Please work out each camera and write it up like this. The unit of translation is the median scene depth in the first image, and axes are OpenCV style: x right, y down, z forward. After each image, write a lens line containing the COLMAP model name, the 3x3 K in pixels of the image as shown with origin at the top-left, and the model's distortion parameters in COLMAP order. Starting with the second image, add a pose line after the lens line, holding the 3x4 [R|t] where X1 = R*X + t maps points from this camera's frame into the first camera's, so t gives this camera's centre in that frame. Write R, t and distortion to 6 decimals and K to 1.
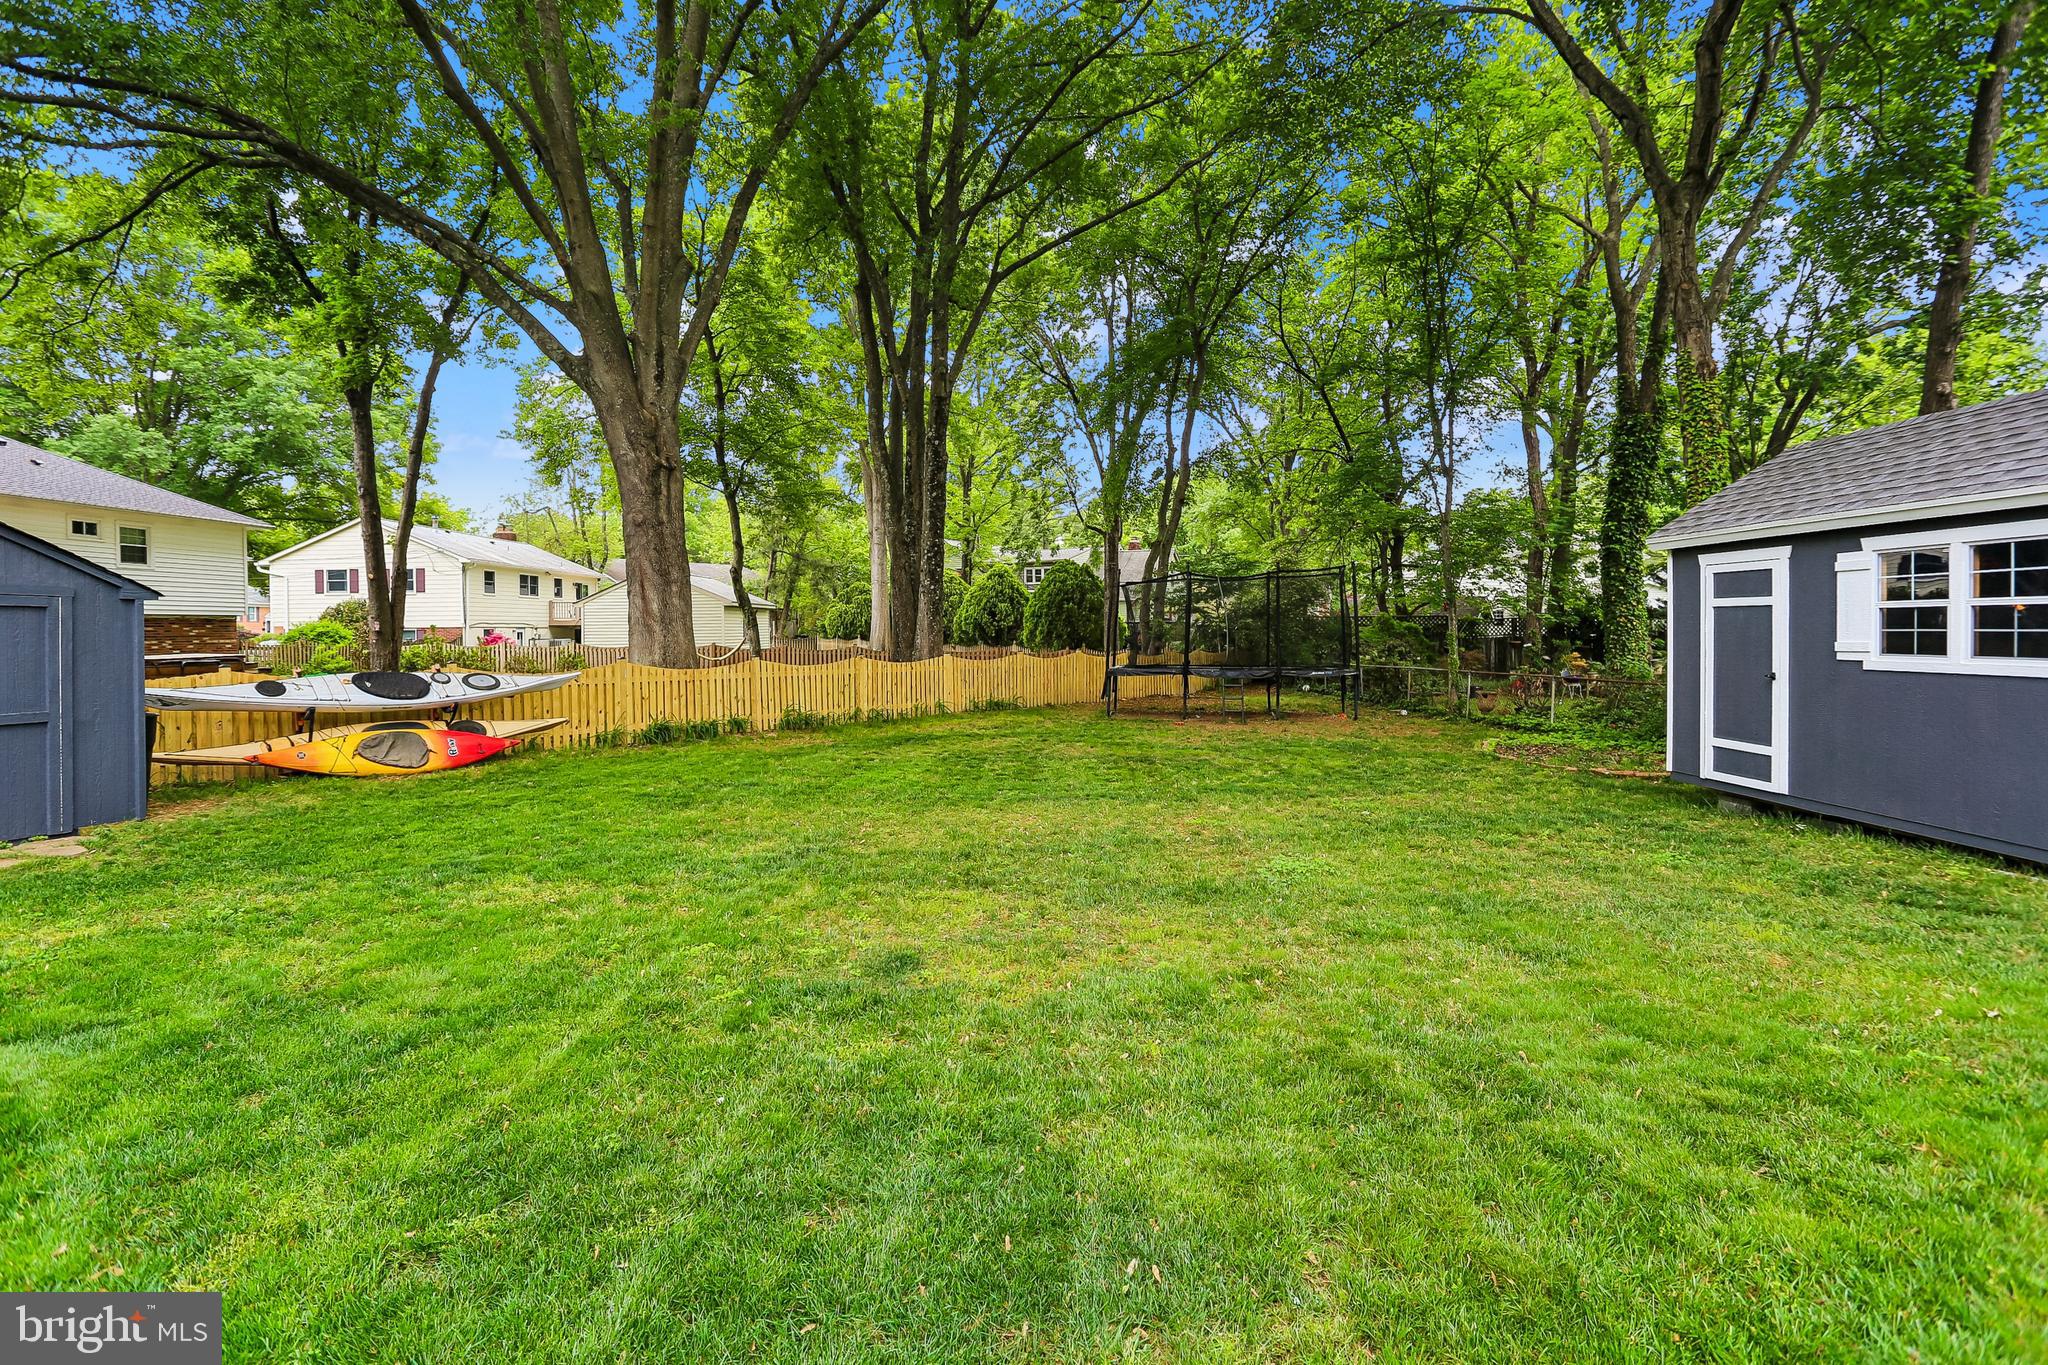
lens RADIAL K [[995.7, 0, 1016.8], [0, 995.7, 630.8], [0, 0, 1]] dist [-0.039420, 0.017348]
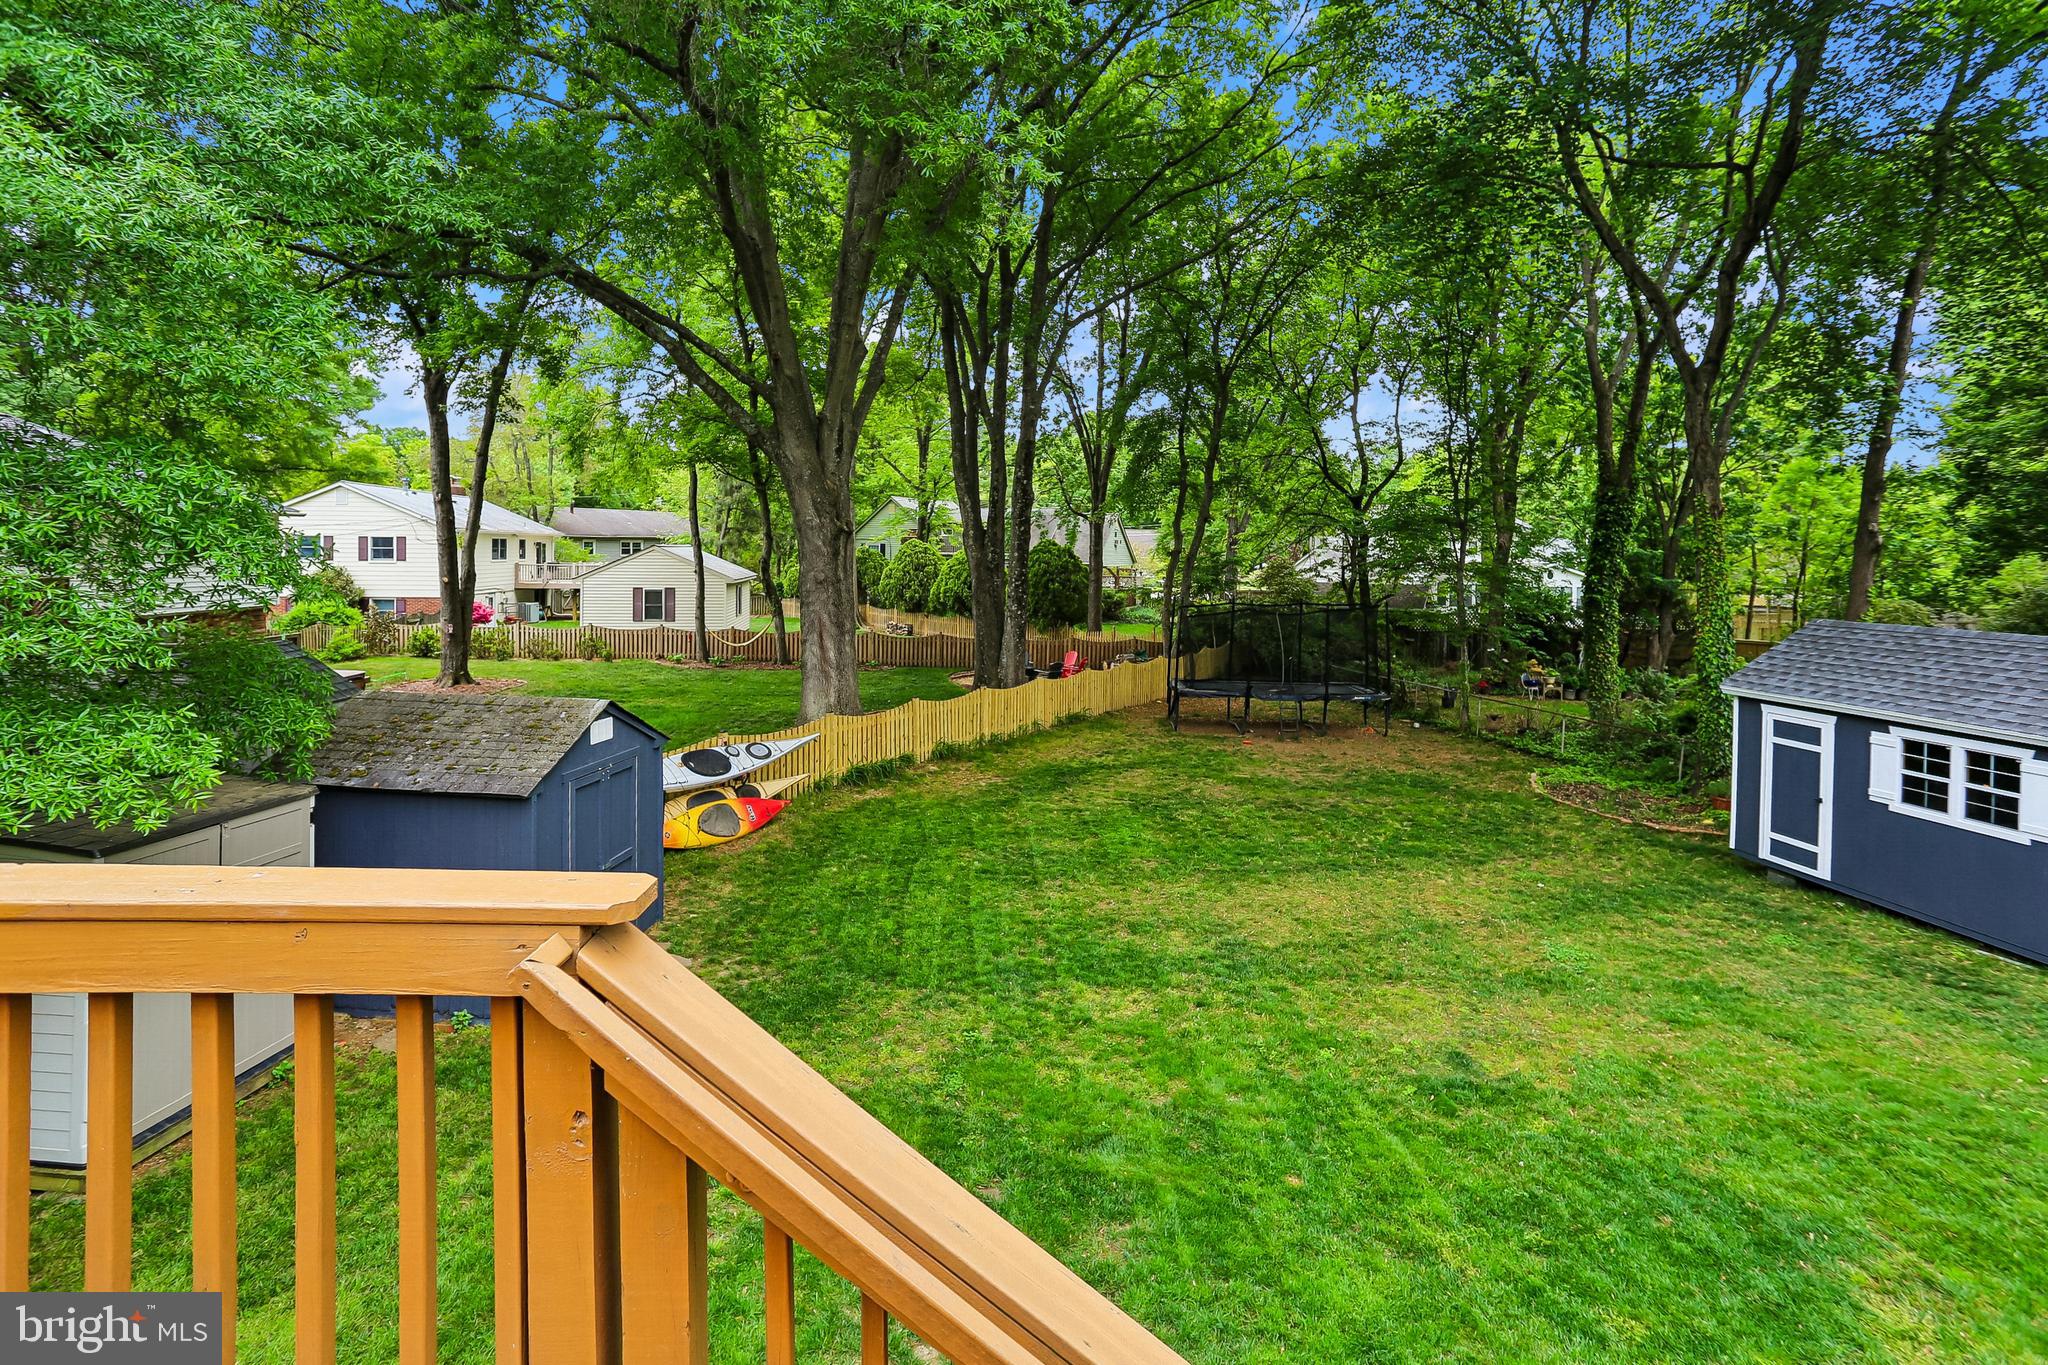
lens RADIAL K [[1018.9, 0, 1020.7], [0, 1018.9, 549.4], [0, 0, 1]] dist [-0.036032, 0.018050]
pose [[0.991753, 0.021427, 0.126361, -0.639053], [-0.020762, 0.999763, -0.006571, -0.299188], [-0.126472, 0.003893, 0.991963, -0.368581]]
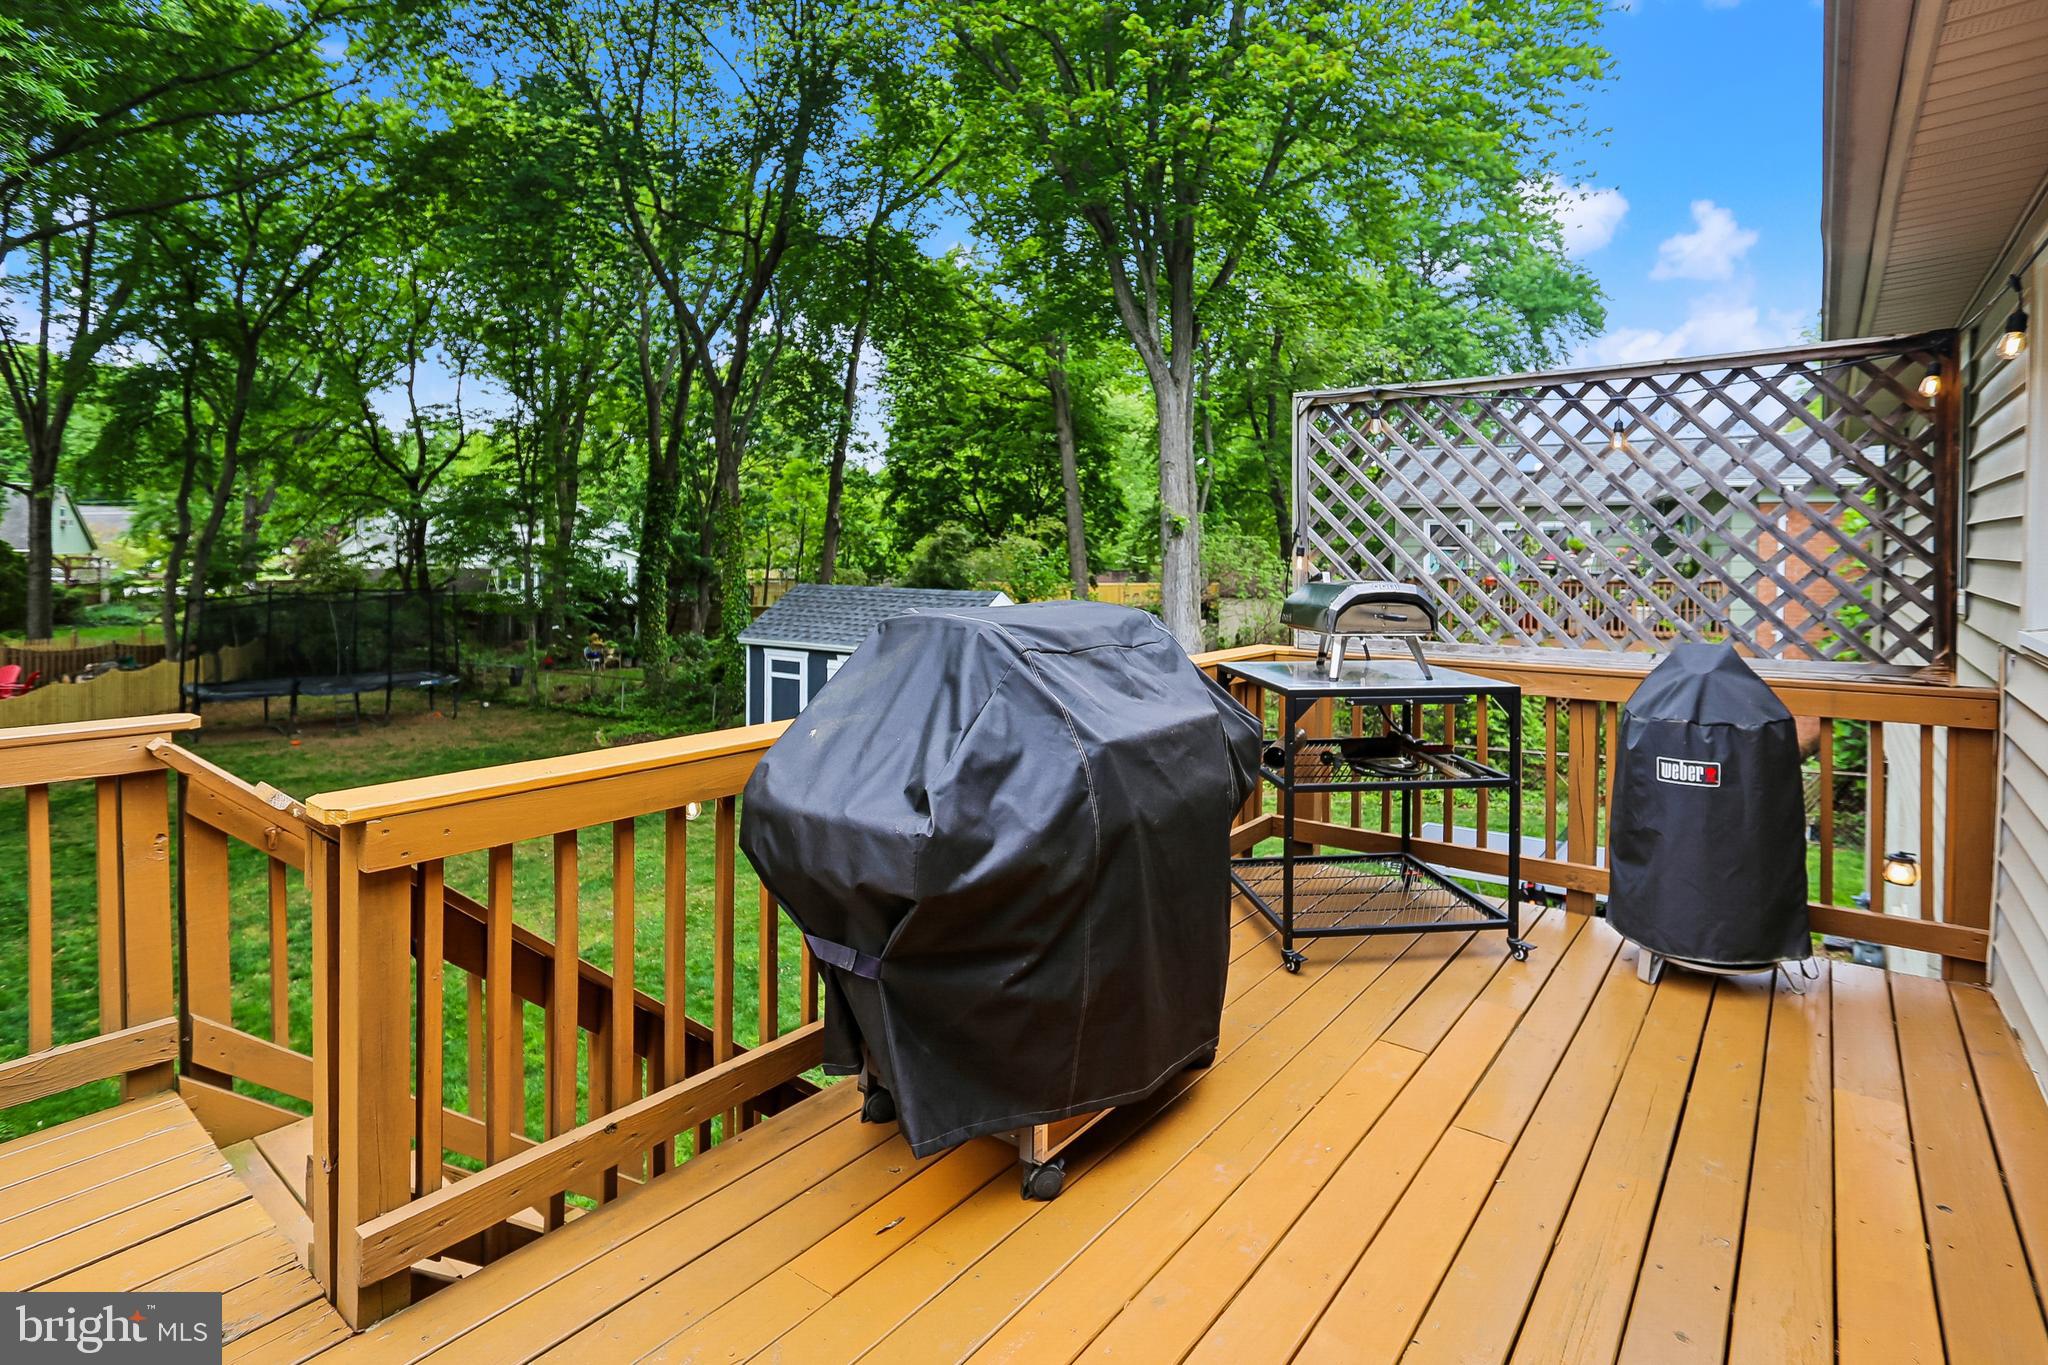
lens RADIAL K [[1018.9, 0, 1020.7], [0, 1018.9, 549.4], [0, 0, 1]] dist [-0.036032, 0.018050]
pose [[0.542566, 0.006073, 0.839992, -0.785840], [-0.007901, 0.999967, -0.002126, -0.299461], [-0.839976, -0.005483, 0.542595, -0.564548]]
